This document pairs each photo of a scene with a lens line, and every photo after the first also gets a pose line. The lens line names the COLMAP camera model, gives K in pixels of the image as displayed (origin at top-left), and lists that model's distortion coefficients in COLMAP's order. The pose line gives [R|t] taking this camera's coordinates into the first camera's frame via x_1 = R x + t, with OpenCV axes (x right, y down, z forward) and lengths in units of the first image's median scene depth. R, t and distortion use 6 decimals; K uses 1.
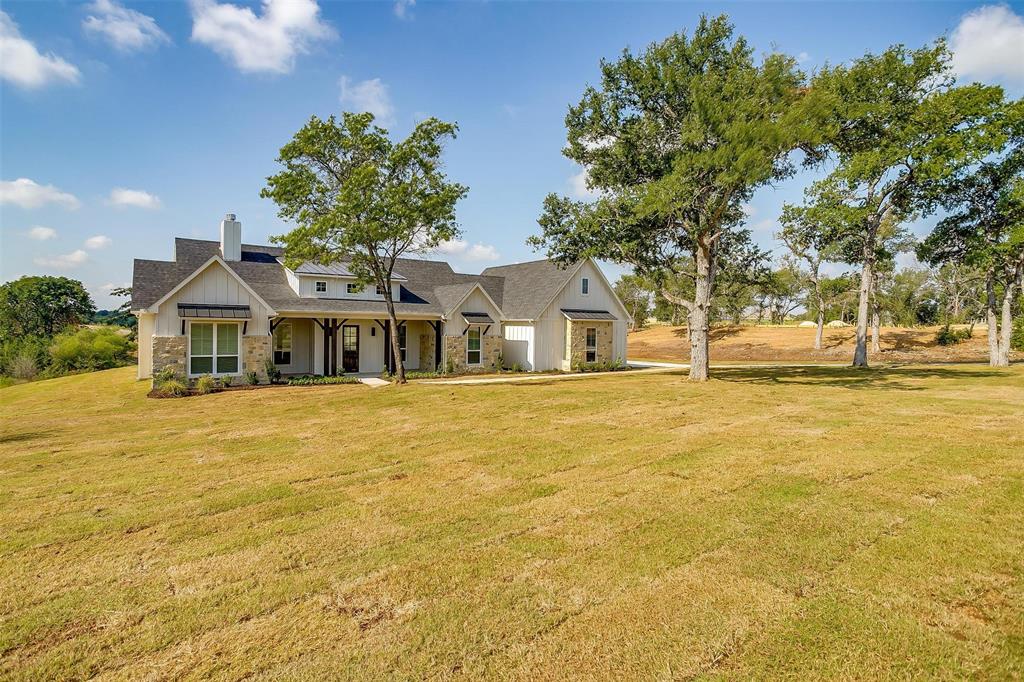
lens RADIAL K [[563.7, 0, 557.2], [0, 563.7, 336.7], [0, 0, 1]] dist [0.029489, -0.000349]
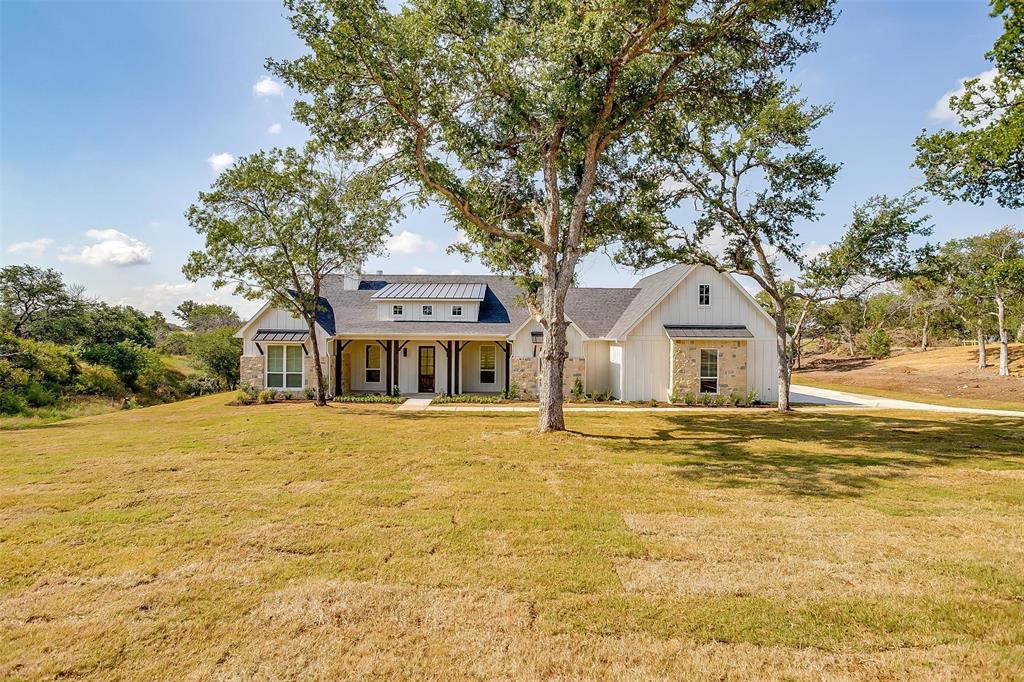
lens RADIAL K [[578.1, 0, 512.0], [0, 578.1, 341.0], [0, 0, 1]] dist [-0.005890, -0.000854]
pose [[0.796822, -0.012564, -0.604084, 0.368780], [-0.008626, 0.999445, -0.032166, 0.001455], [0.604153, 0.030841, 0.796272, 0.242271]]
